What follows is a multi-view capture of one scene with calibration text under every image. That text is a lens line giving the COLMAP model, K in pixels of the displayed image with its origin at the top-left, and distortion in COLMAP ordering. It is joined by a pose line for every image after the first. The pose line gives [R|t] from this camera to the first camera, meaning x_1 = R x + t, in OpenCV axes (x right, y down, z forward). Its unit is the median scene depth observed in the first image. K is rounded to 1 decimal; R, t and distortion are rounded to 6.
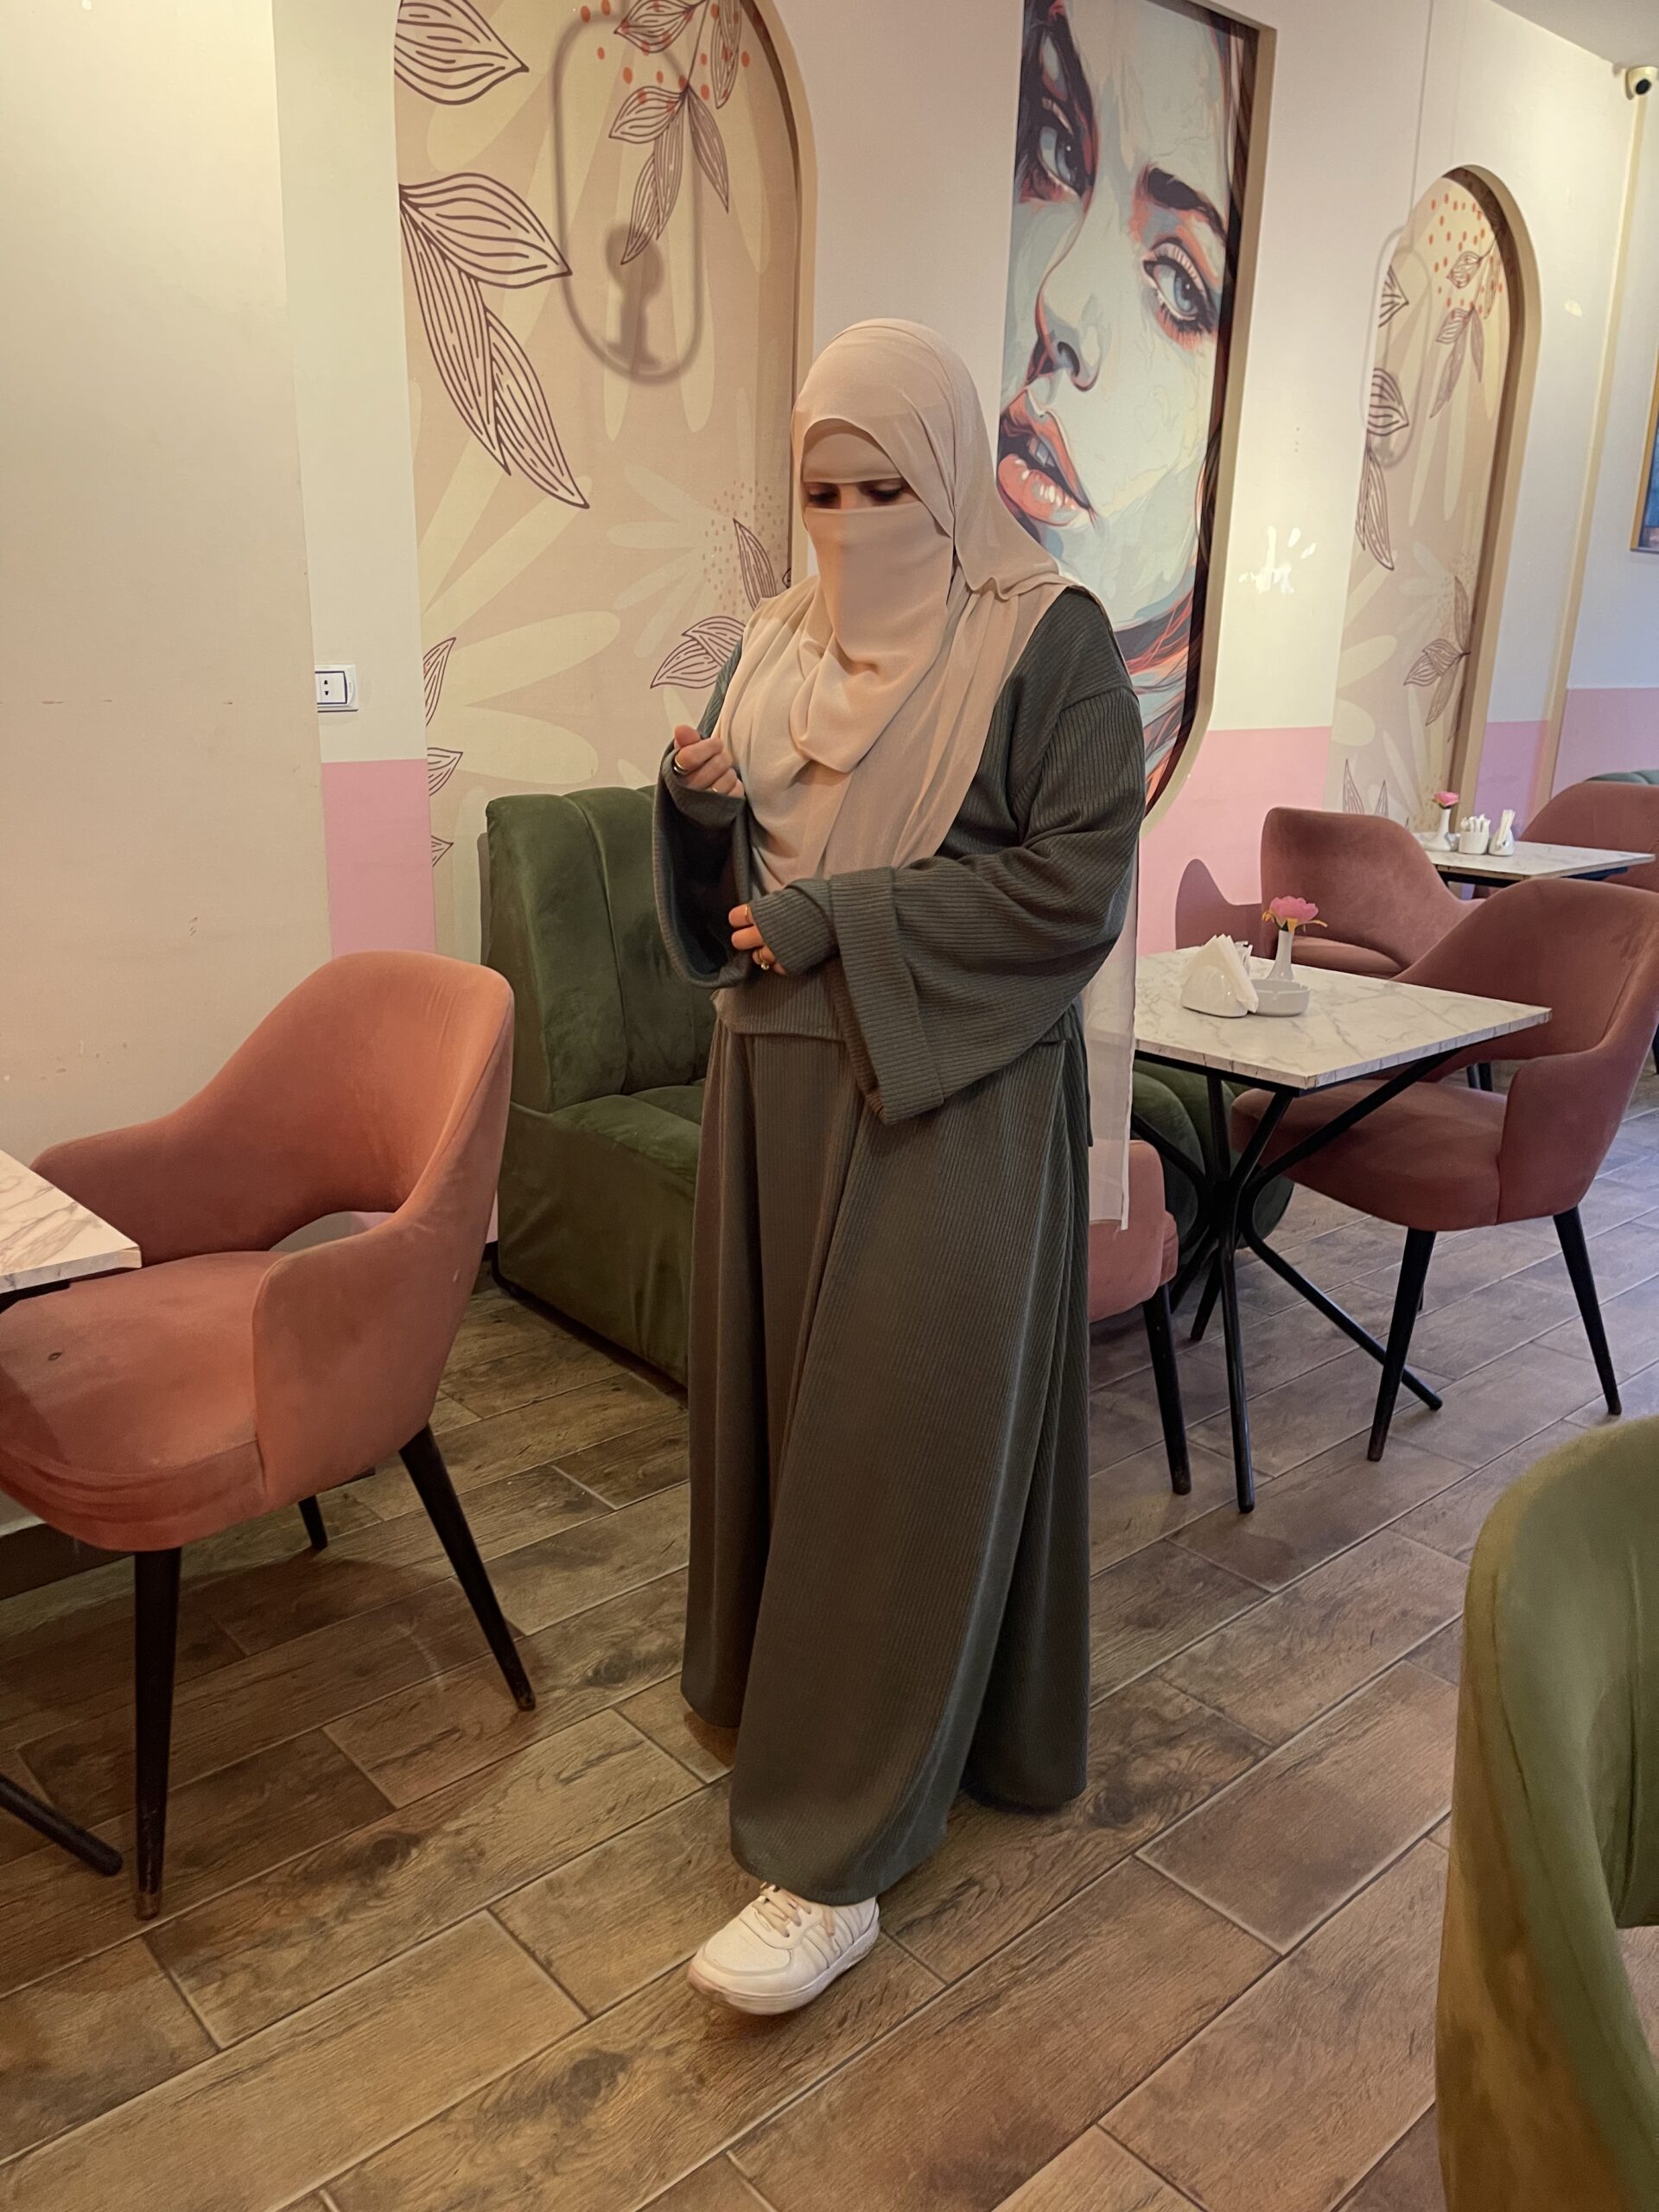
lens RADIAL K [[1664.4, 0, 818.0], [0, 1664.4, 1126.3], [0, 0, 1]] dist [0.065835, -0.087802]
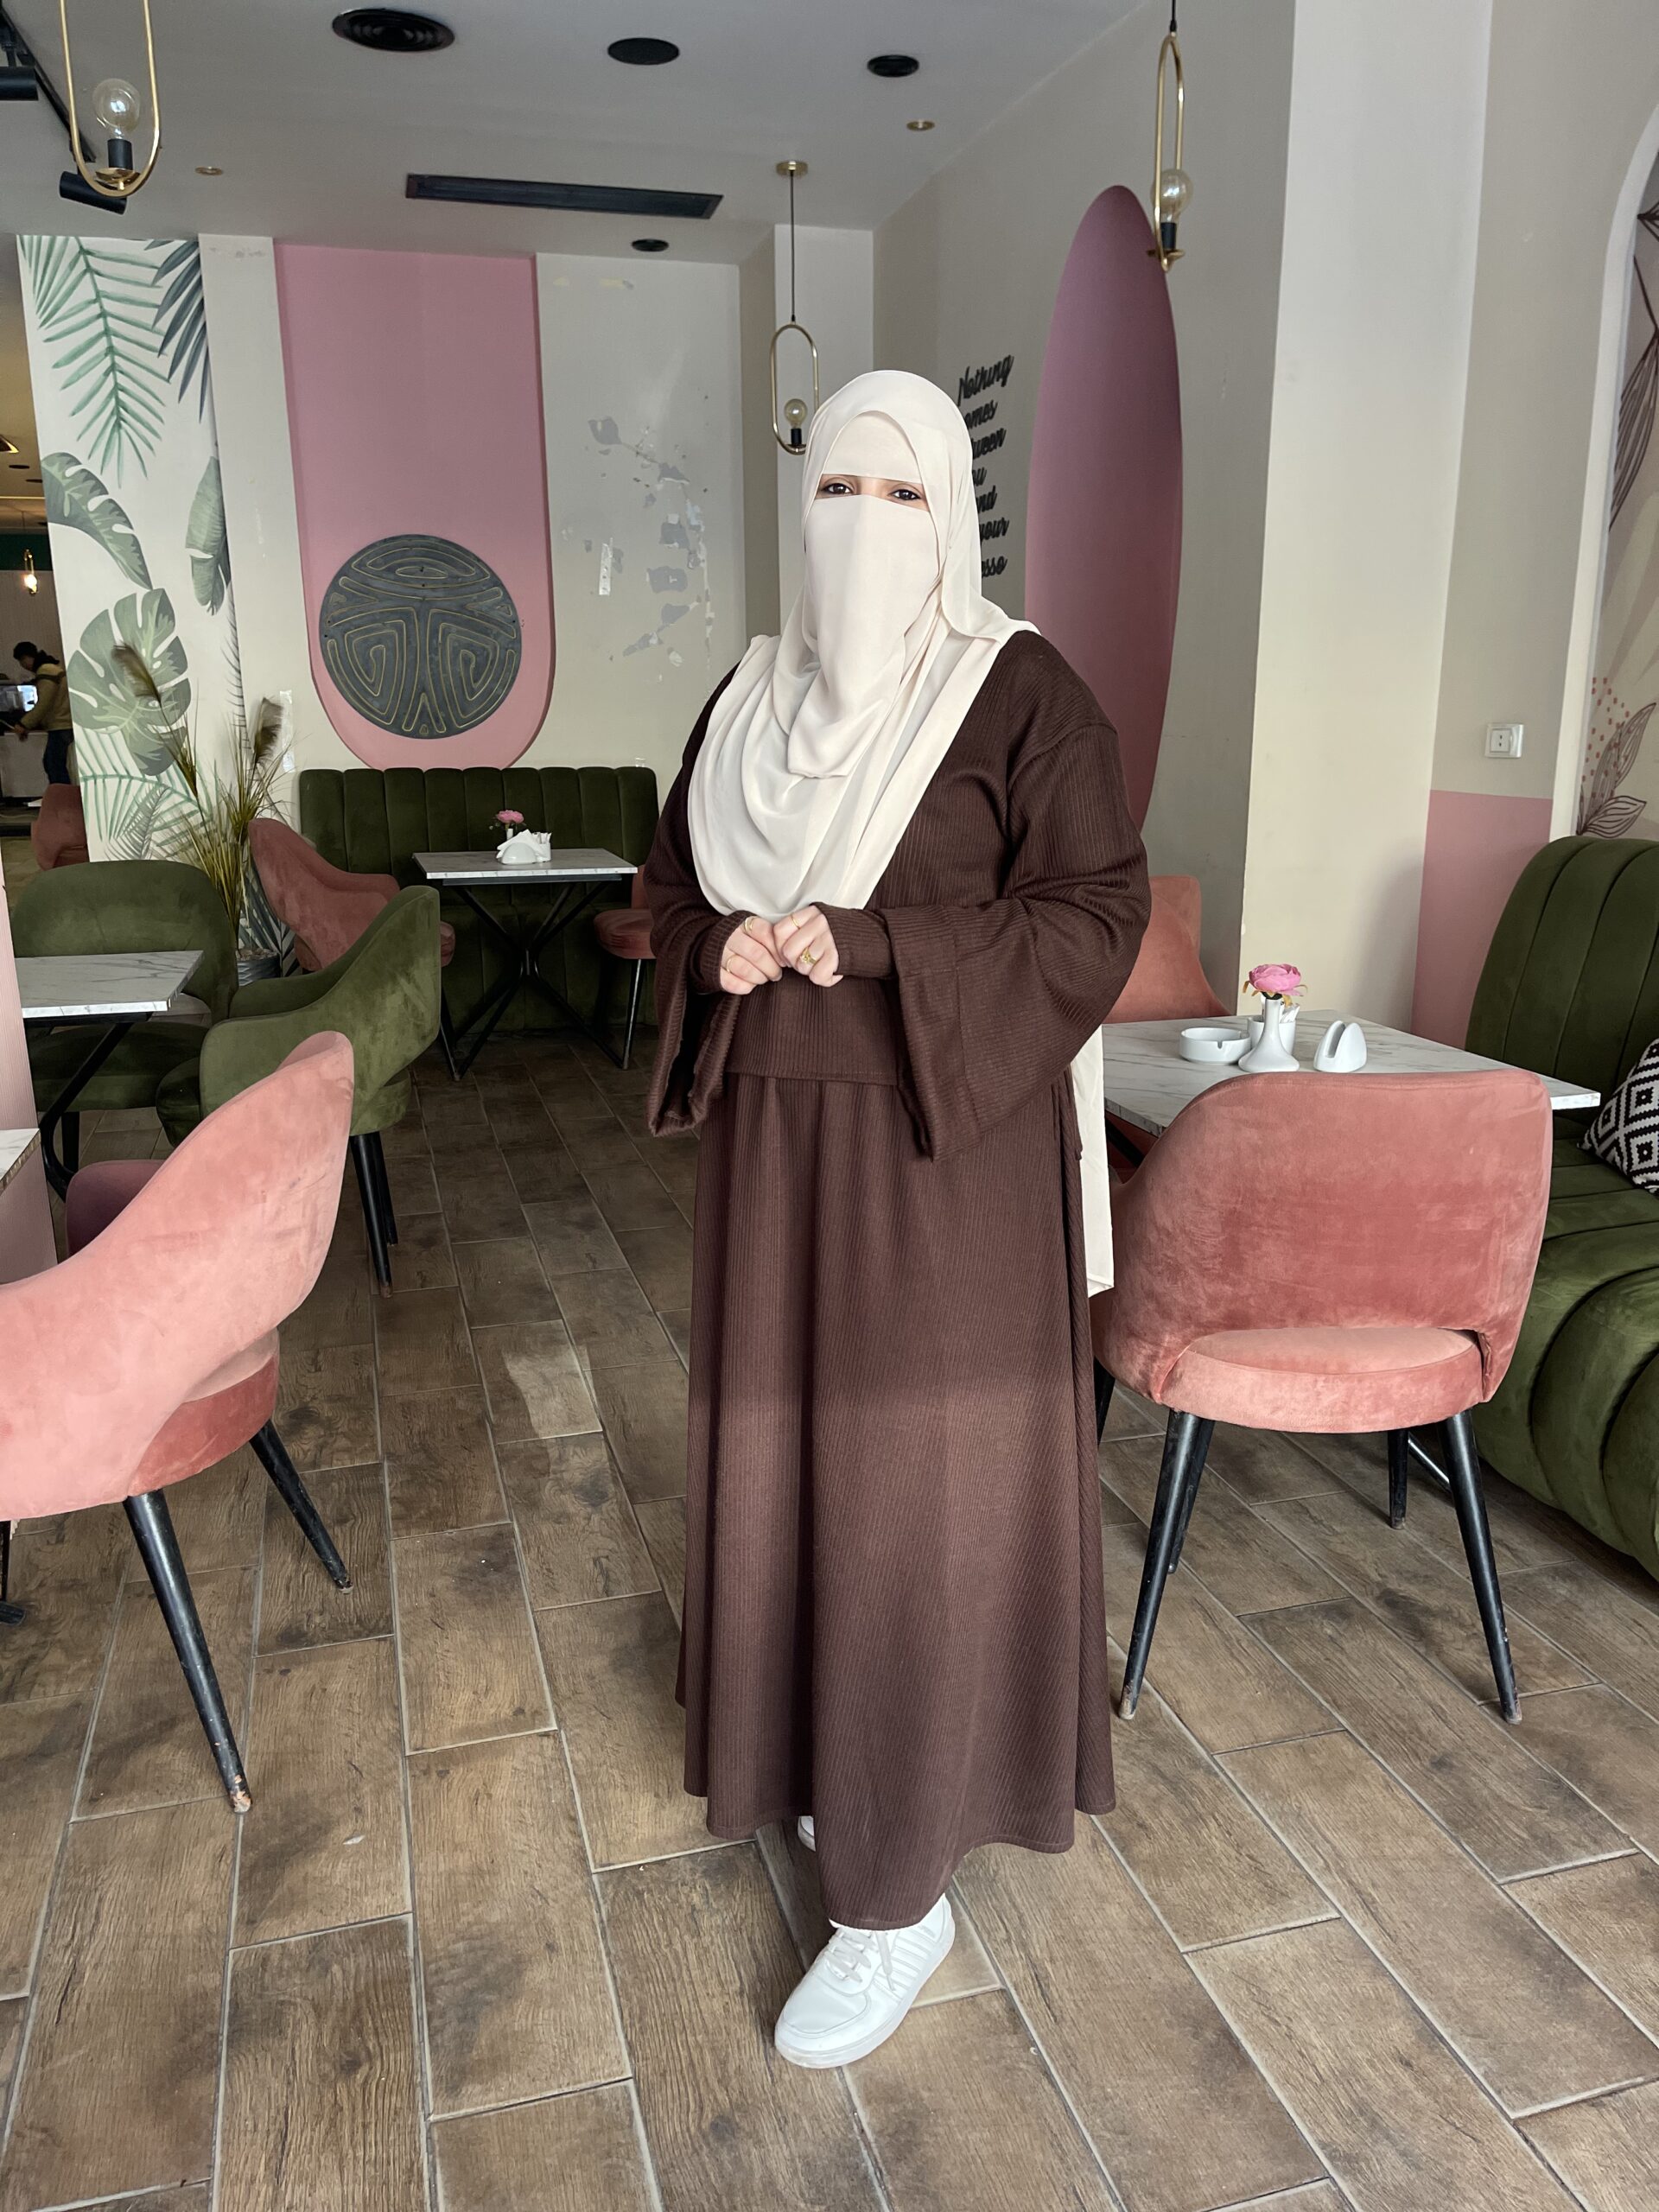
lens RADIAL K [[1672.0, 0, 834.0], [0, 1672.0, 1119.5], [0, 0, 1]] dist [0.048039, -0.052925]
pose [[-0.426379, 0.204432, -0.881140, 0.872829], [-0.263368, 0.903864, 0.337146, -0.217760], [0.865354, 0.375816, -0.331548, 0.794388]]
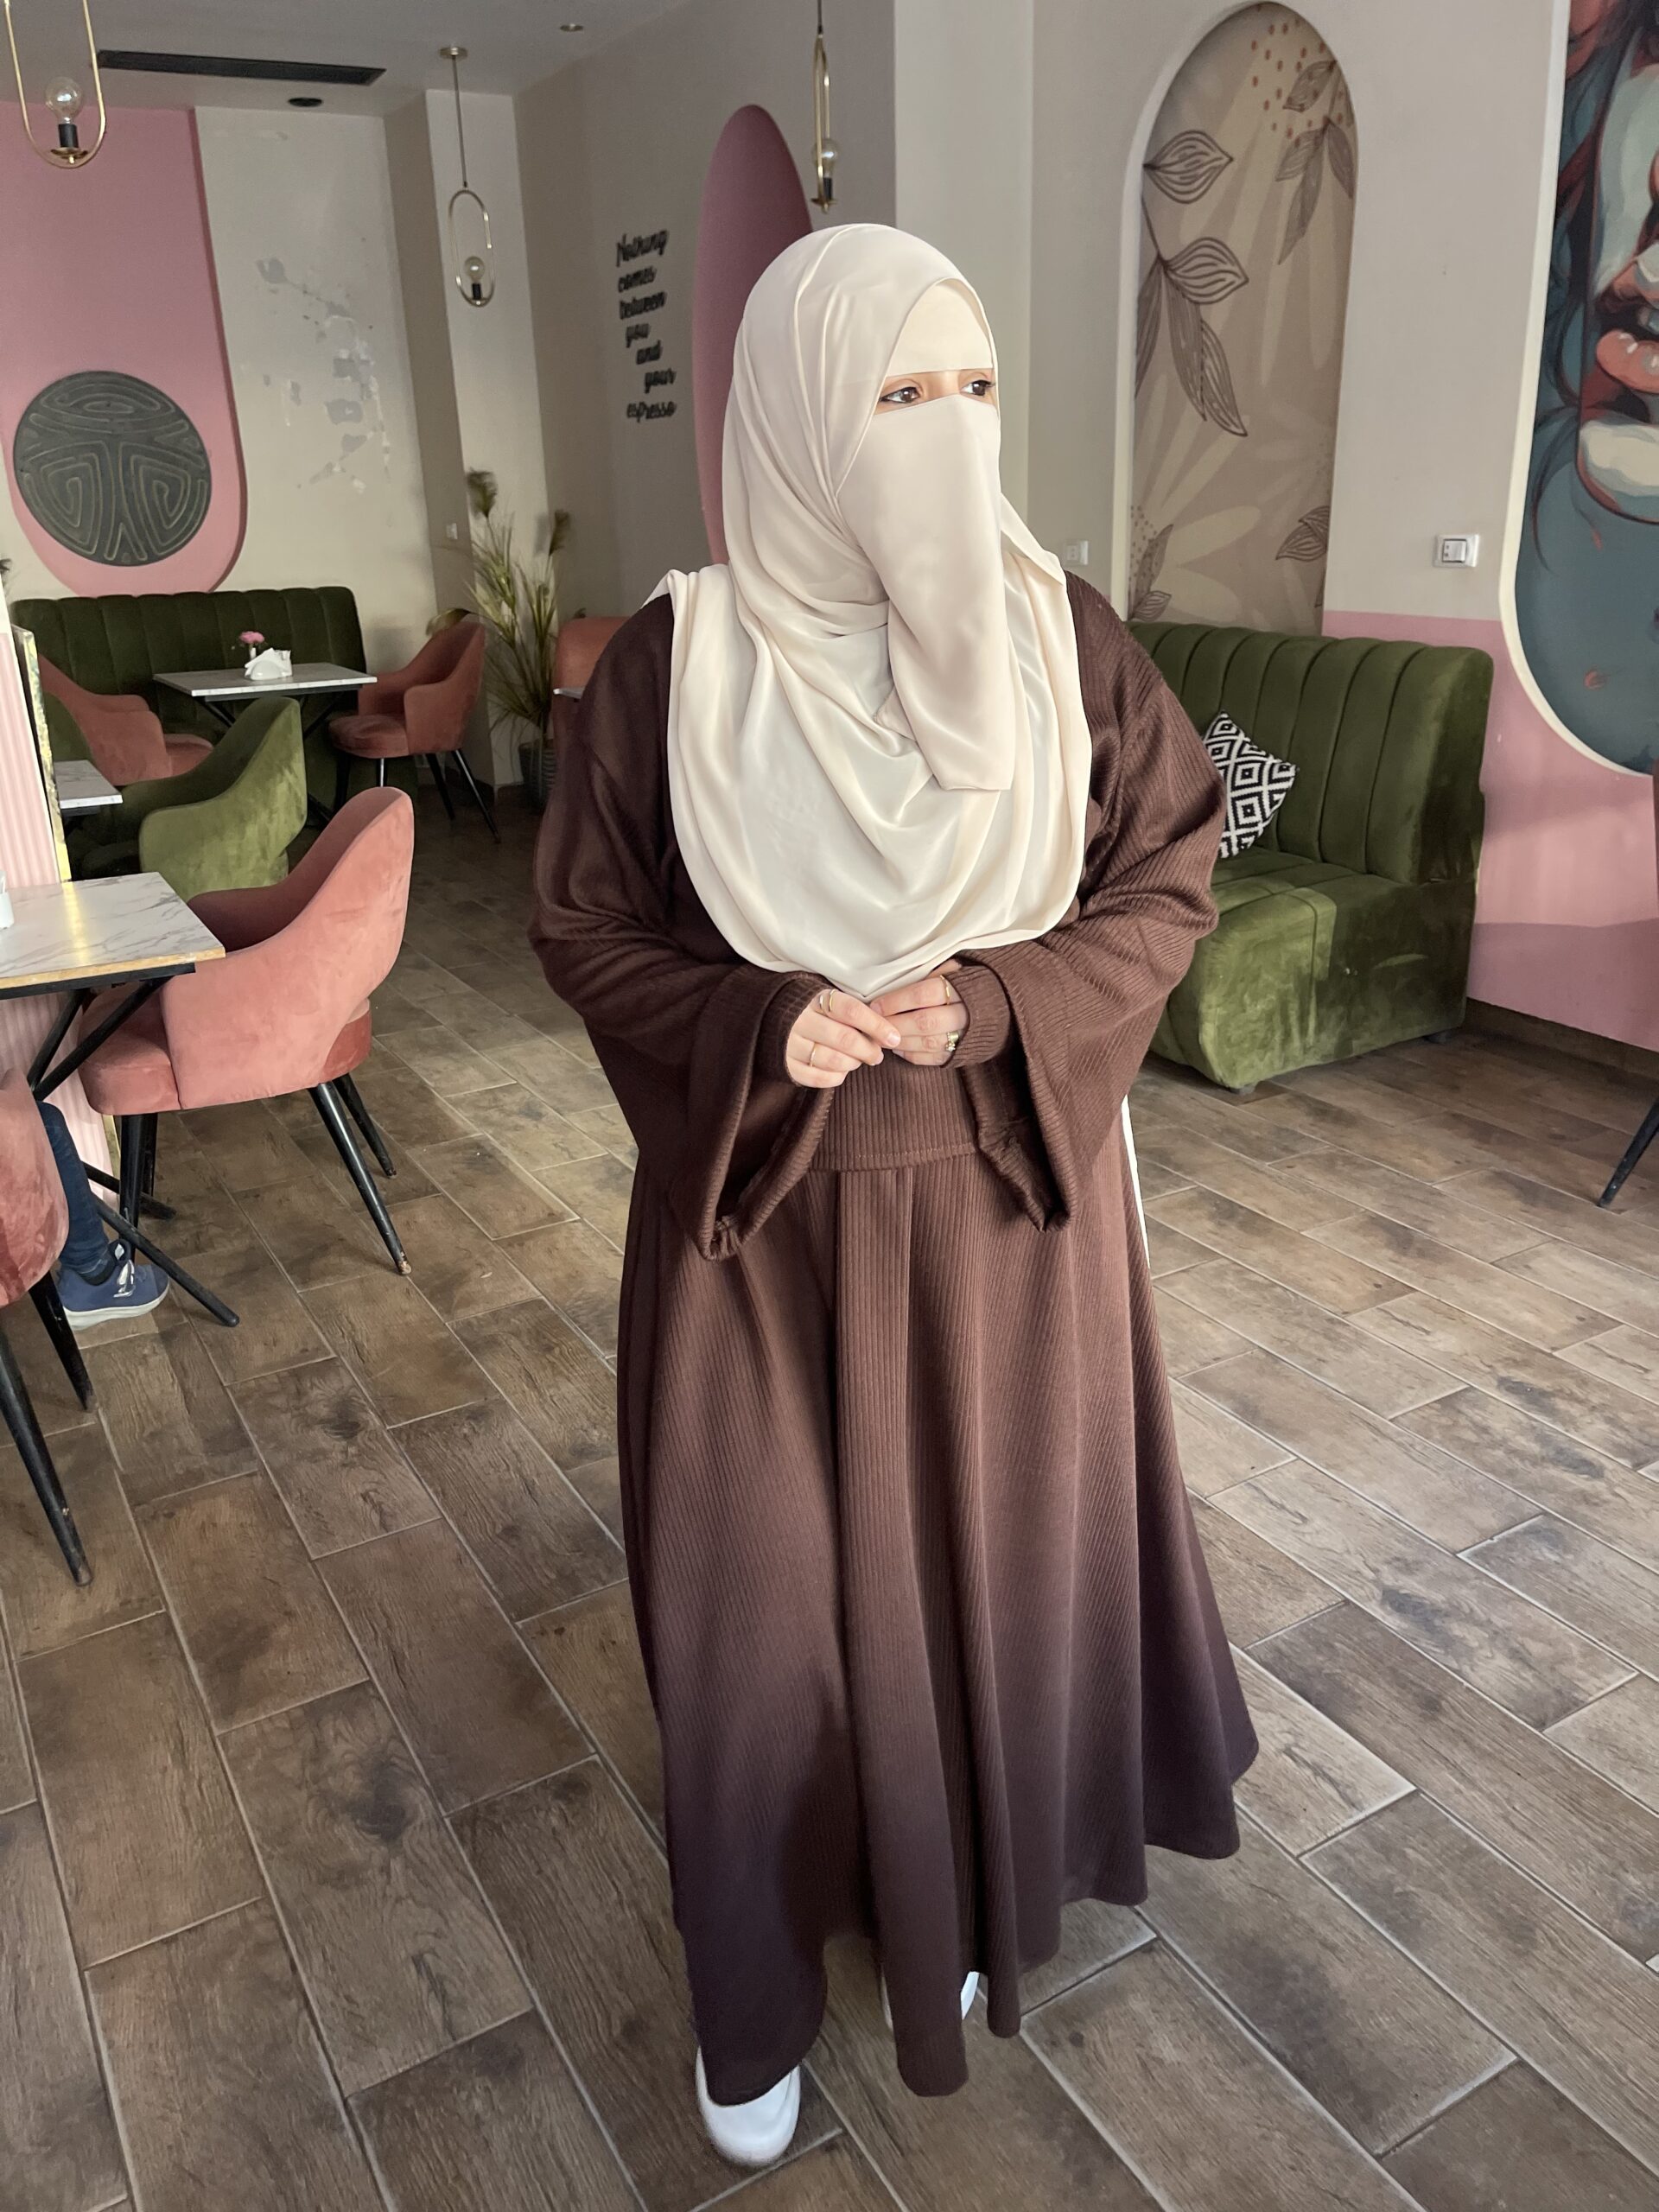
lens RADIAL K [[1664.4, 0, 849.6], [0, 1664.4, 1094.3], [0, 0, 1]] dist [0.065835, -0.087802]
pose [[-0.179506, 0.323519, -0.929039, 1.239370], [-0.262715, 0.894316, 0.362188, -0.241232], [0.948029, 0.309087, -0.075542, 0.788894]]
